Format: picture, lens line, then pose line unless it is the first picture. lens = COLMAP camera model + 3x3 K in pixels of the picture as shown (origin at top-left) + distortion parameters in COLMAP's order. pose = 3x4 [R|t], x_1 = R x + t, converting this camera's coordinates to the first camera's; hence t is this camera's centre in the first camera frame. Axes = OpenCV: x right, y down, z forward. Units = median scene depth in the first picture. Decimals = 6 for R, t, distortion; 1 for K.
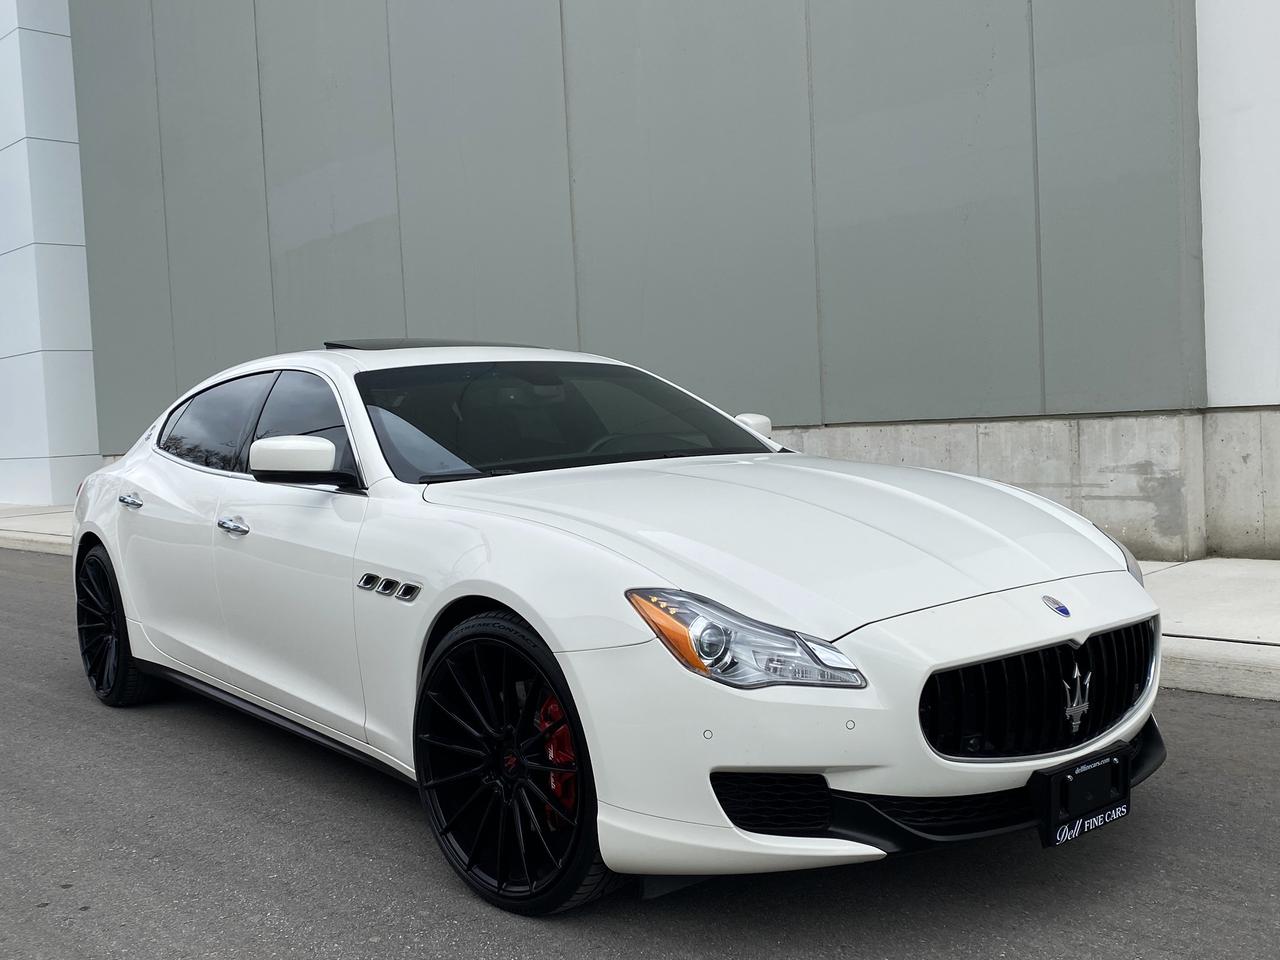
lens RADIAL K [[1282.0, 0, 641.0], [0, 1282.0, 477.4], [0, 0, 1]] dist [0.018208, 0.000000]
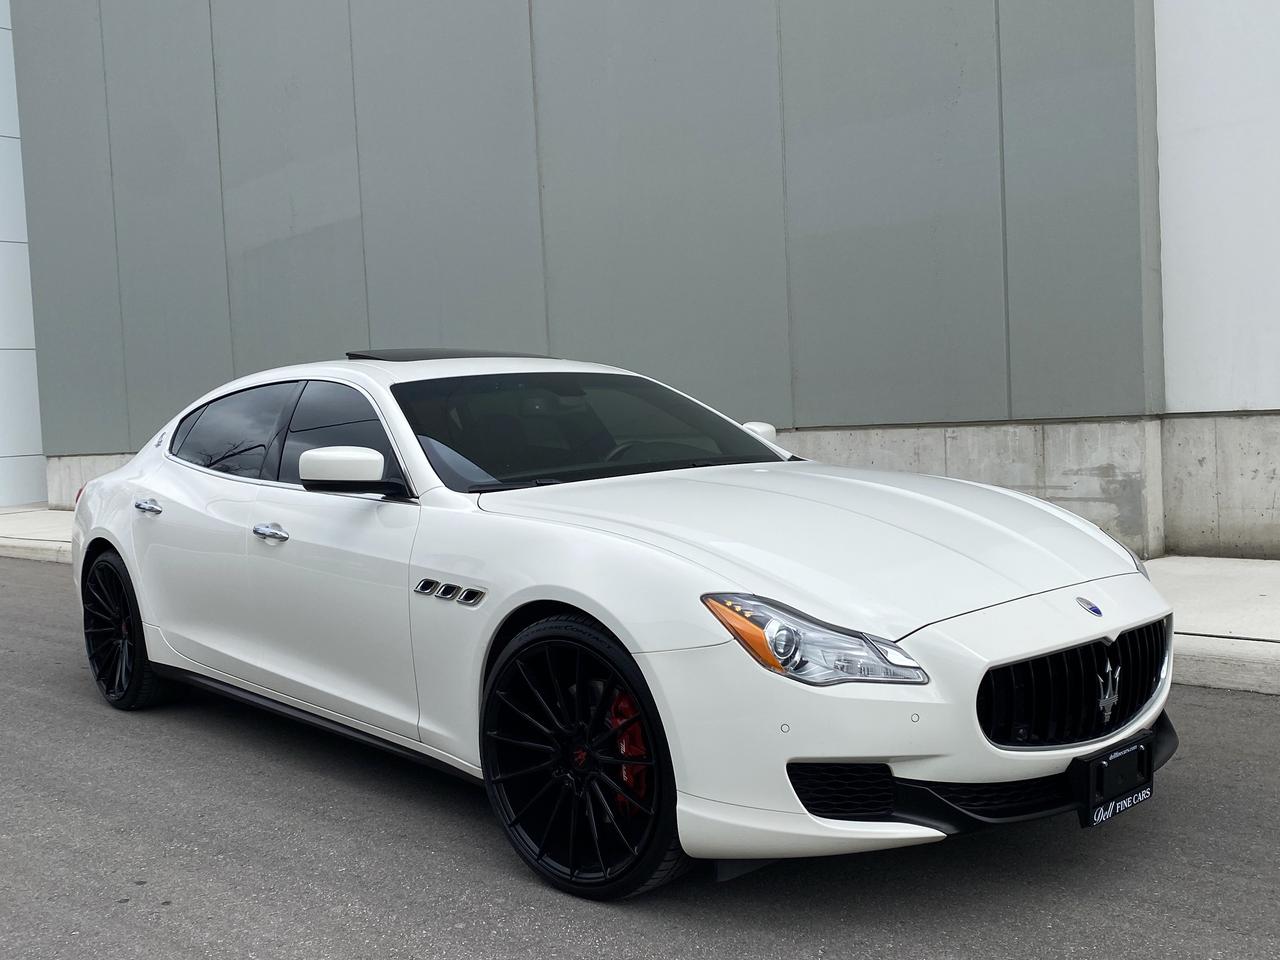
lens RADIAL K [[1282.0, 0, 641.2], [0, 1282.0, 479.7], [0, 0, 1]] dist [0.018208, 0.000000]
pose [[0.998367, -0.002056, 0.057094, -0.100567], [0.001838, 0.999991, 0.003864, -0.010329], [-0.057102, -0.003752, 0.998361, -0.055485]]
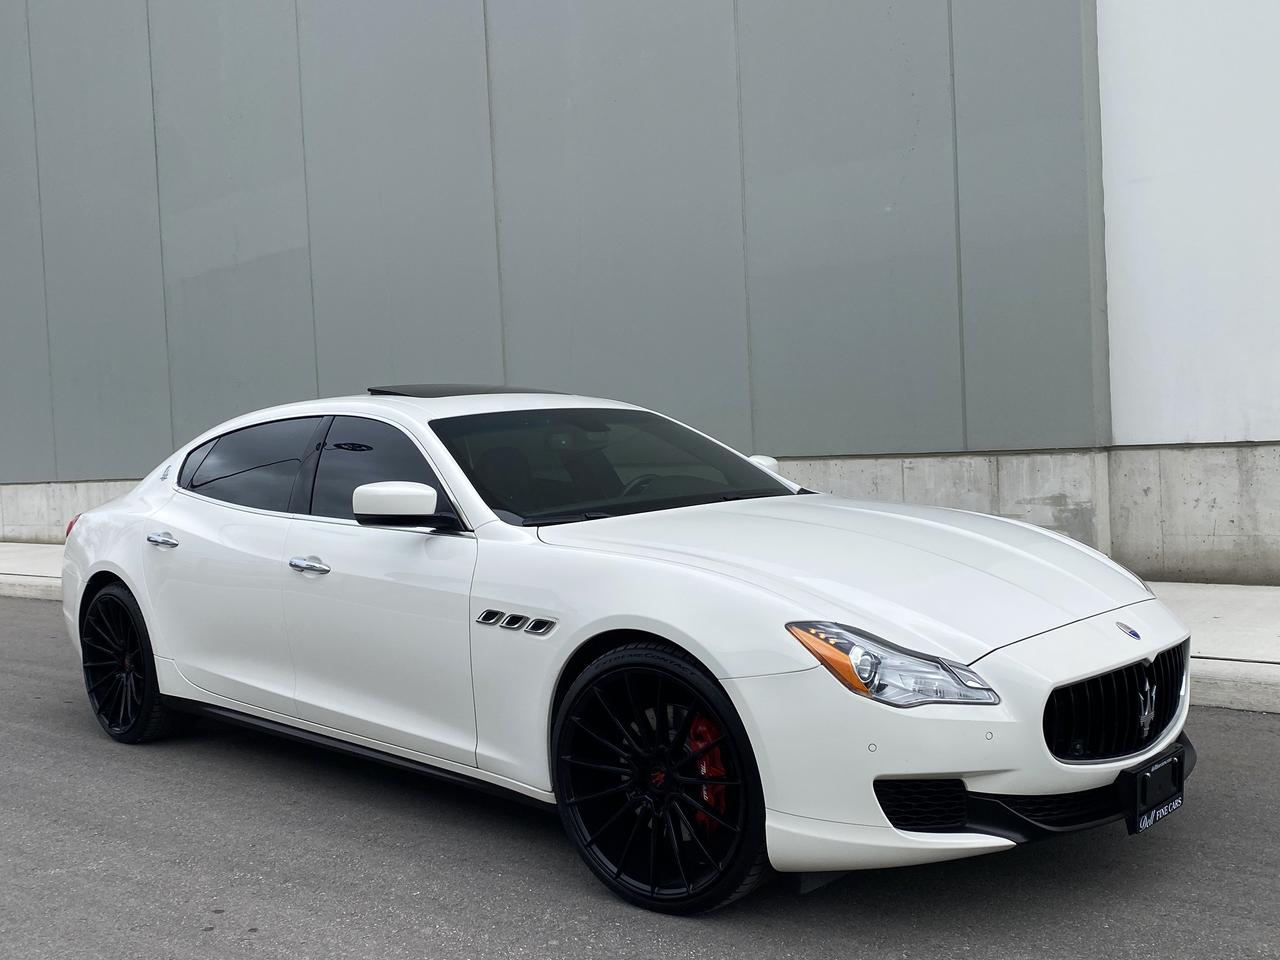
lens RADIAL K [[1282.0, 0, 641.7], [0, 1282.0, 476.3], [0, 0, 1]] dist [0.018208, 0.000000]
pose [[0.990650, -0.001586, 0.136416, -0.241517], [0.004152, 0.999820, -0.018521, -0.018573], [-0.136362, 0.018914, 0.990478, -0.098711]]
